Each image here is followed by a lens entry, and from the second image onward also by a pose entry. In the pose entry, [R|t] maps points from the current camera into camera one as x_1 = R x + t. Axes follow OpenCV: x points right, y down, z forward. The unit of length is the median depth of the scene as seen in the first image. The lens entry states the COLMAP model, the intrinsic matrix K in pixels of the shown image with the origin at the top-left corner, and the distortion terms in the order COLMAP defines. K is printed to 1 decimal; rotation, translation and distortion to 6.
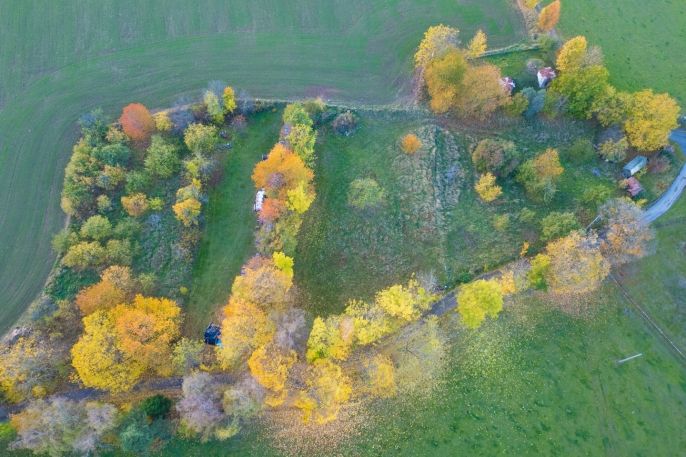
lens RADIAL K [[472.5, 0, 341.1], [0, 472.5, 227.6], [0, 0, 1]] dist [0.070490, -0.068393]
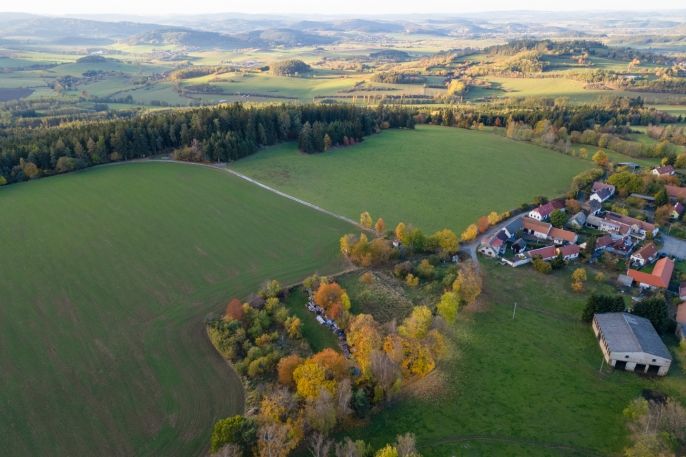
lens RADIAL K [[472.5, 0, 341.1], [0, 472.5, 227.6], [0, 0, 1]] dist [0.070490, -0.068393]
pose [[0.828177, -0.238510, 0.507185, -0.845019], [0.508272, 0.700959, -0.500316, 0.571708], [-0.236185, 0.672138, 0.701746, -0.451208]]
